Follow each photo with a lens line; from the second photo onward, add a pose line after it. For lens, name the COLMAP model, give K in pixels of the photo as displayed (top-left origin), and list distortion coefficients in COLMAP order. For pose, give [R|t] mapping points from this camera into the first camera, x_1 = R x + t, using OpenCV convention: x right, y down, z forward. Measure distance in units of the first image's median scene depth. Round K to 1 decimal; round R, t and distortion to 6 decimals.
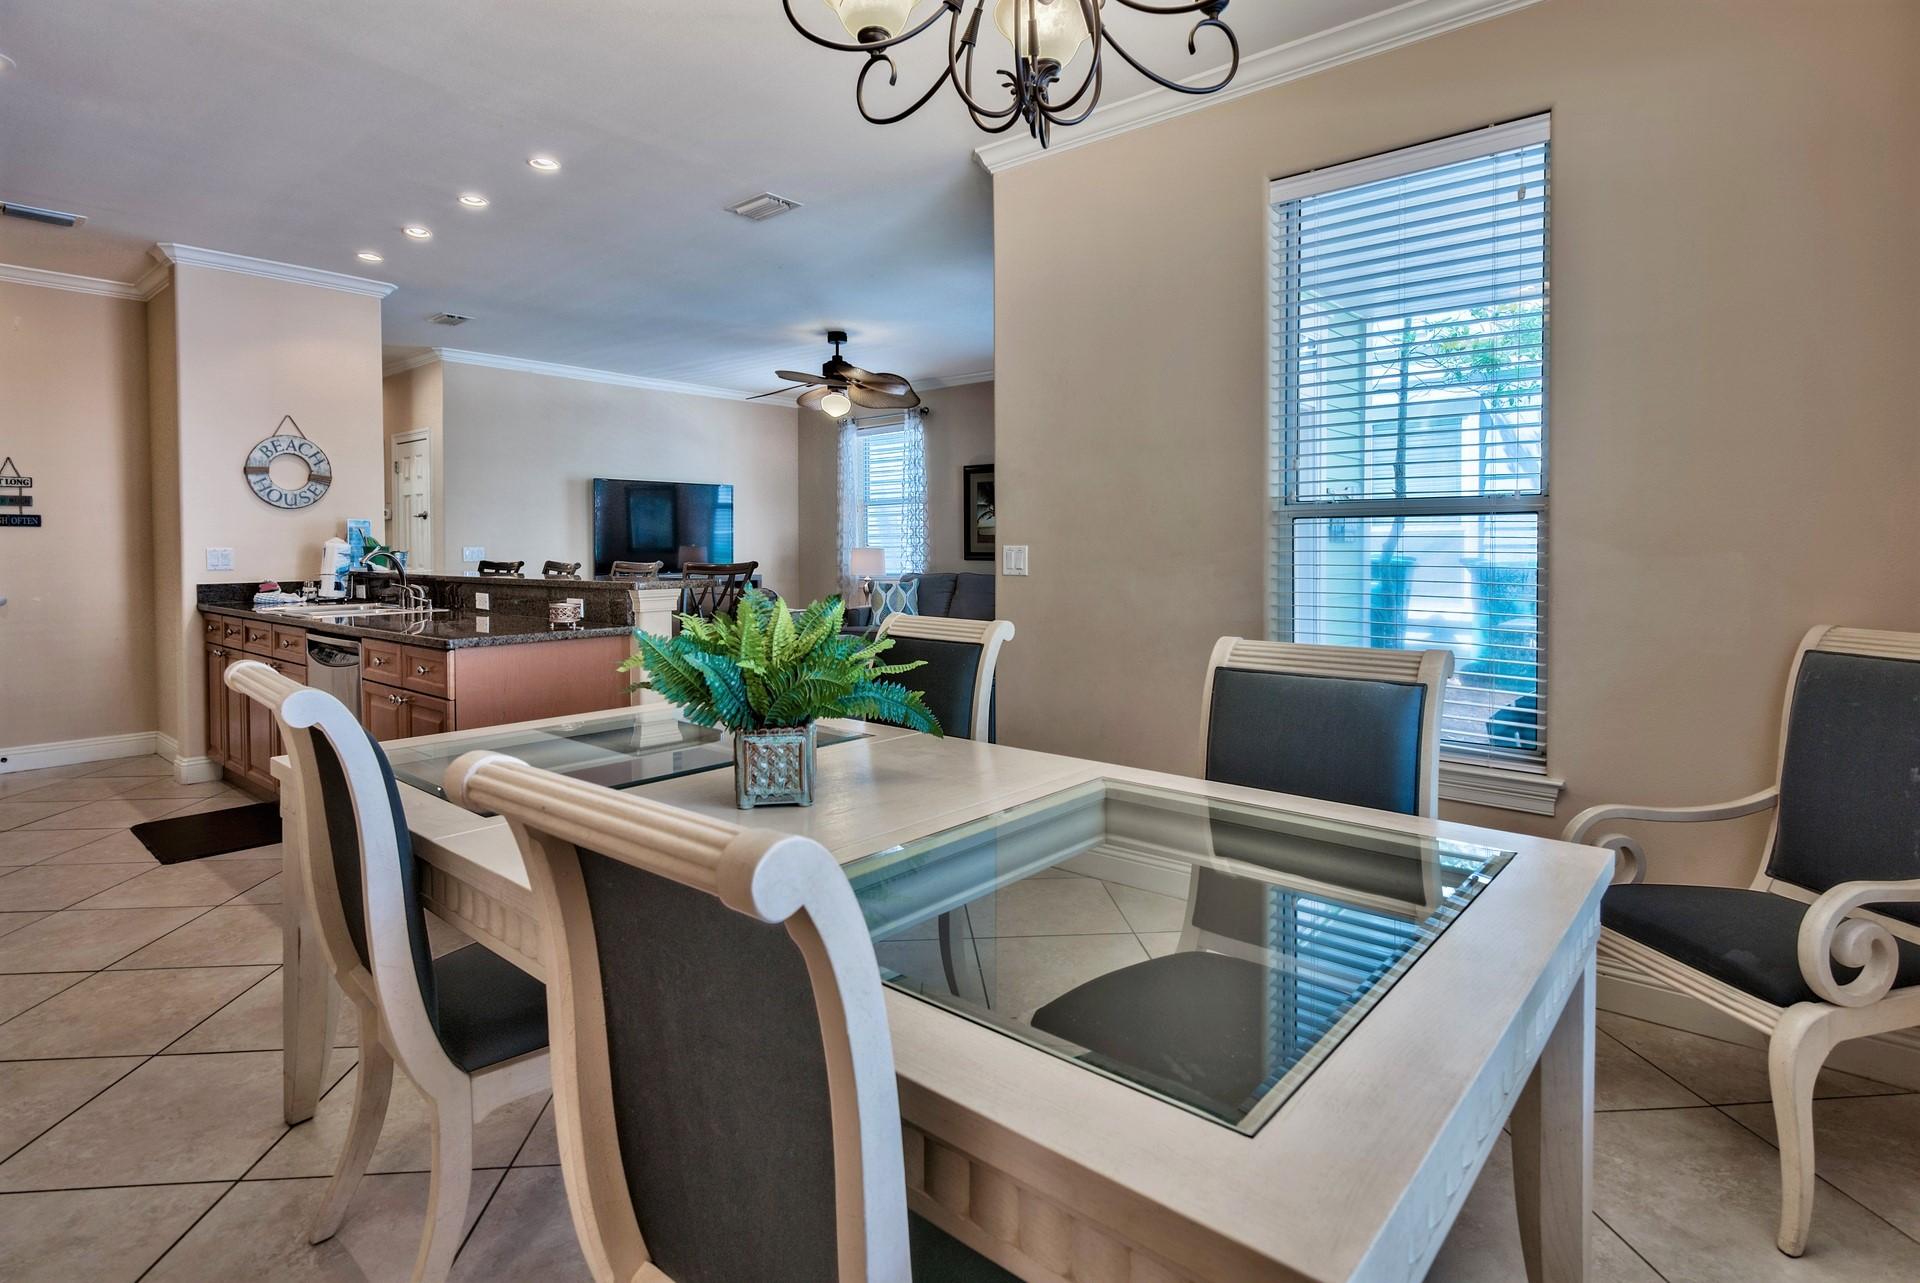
lens RADIAL K [[958.8, 0, 948.4], [0, 958.8, 567.1], [0, 0, 1]] dist [0.006714, -0.000967]
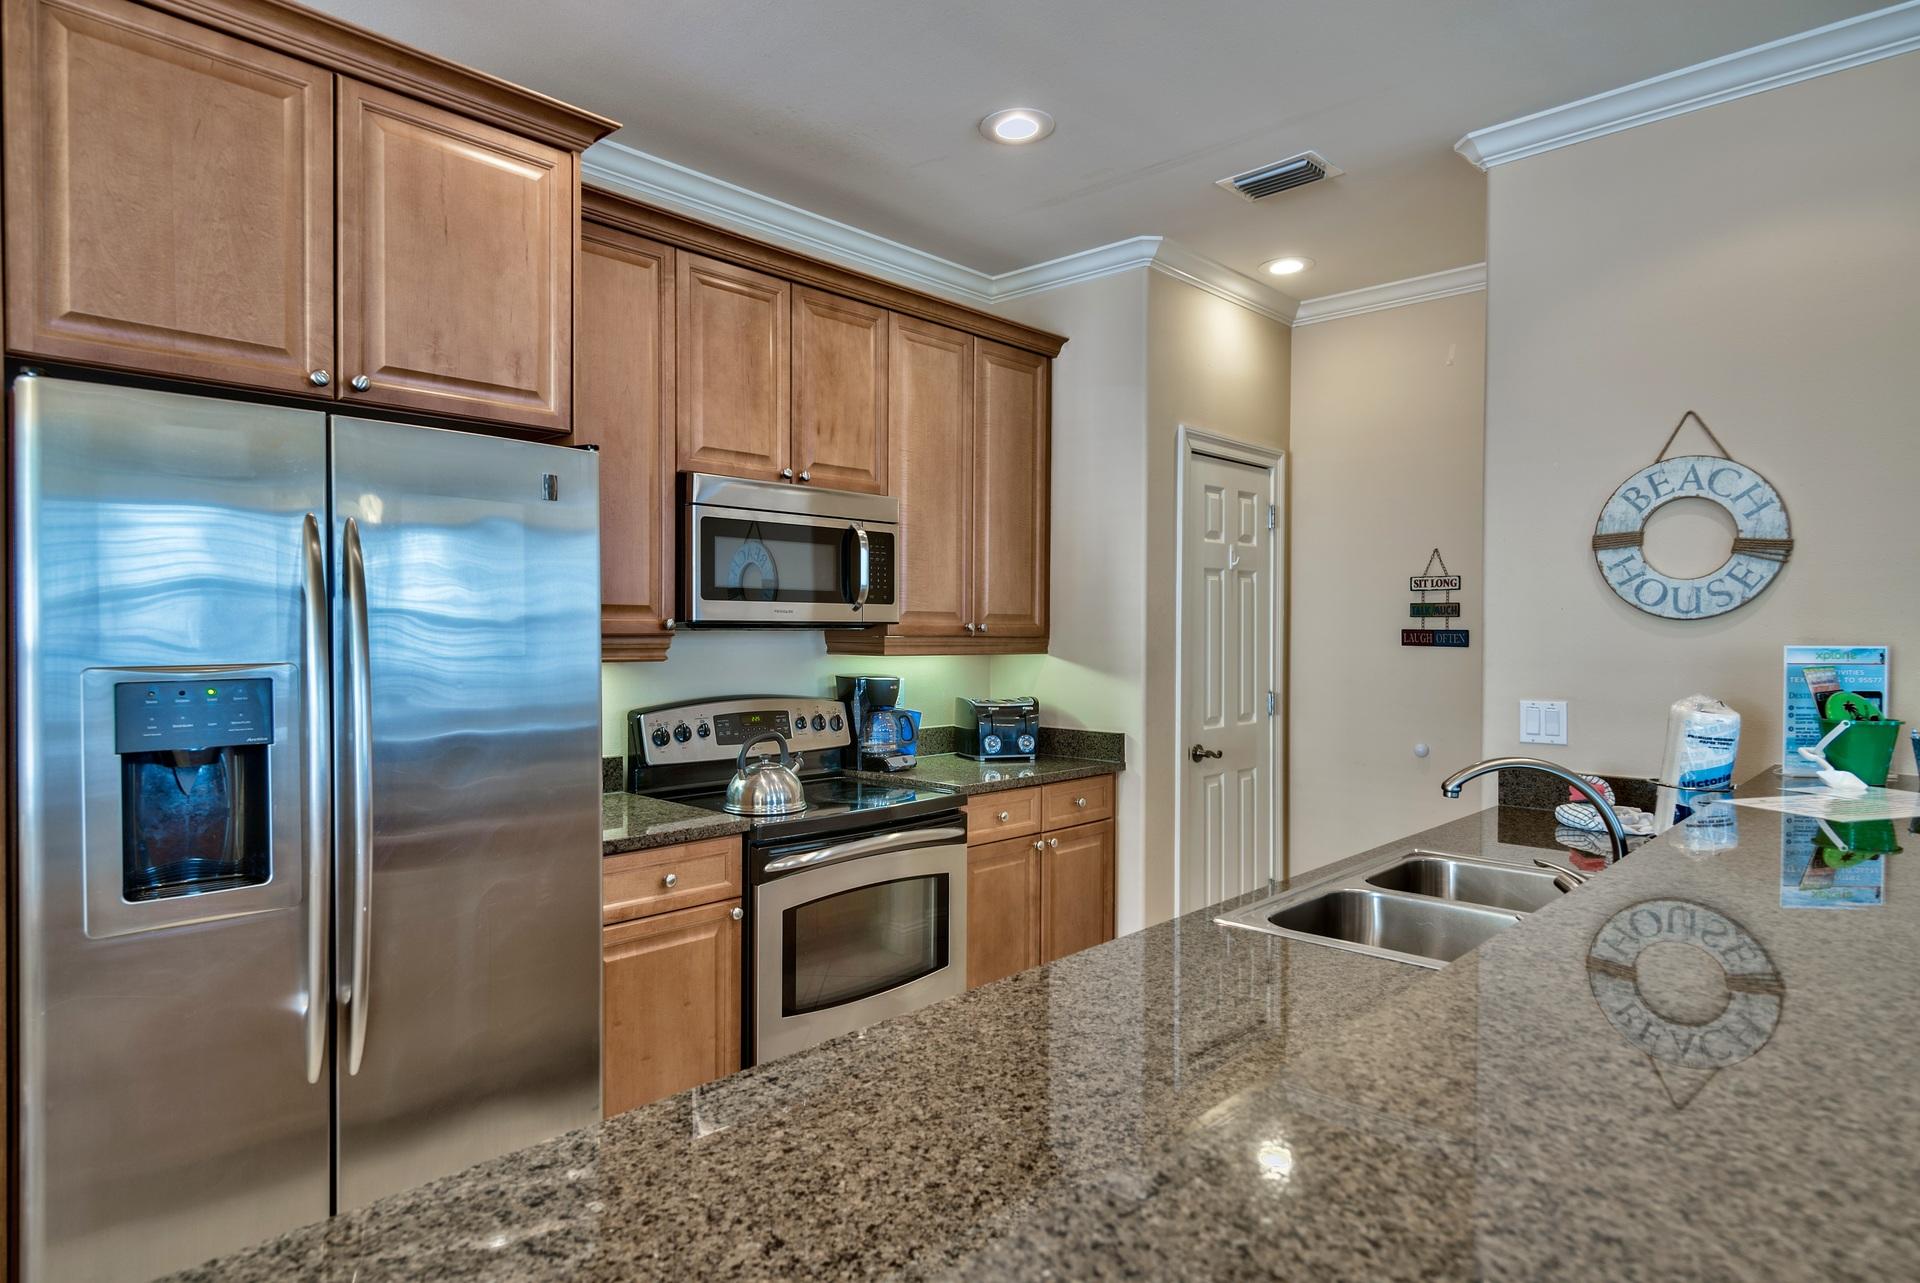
lens RADIAL K [[1091.1, 0, 958.6], [0, 1091.1, 638.7], [0, 0, 1]] dist [0.008232, 0.000622]
pose [[-0.038814, 0.014102, -0.999147, -0.161073], [-0.026644, 0.999530, 0.015142, -0.050370], [0.998891, 0.027209, -0.038420, 0.676684]]
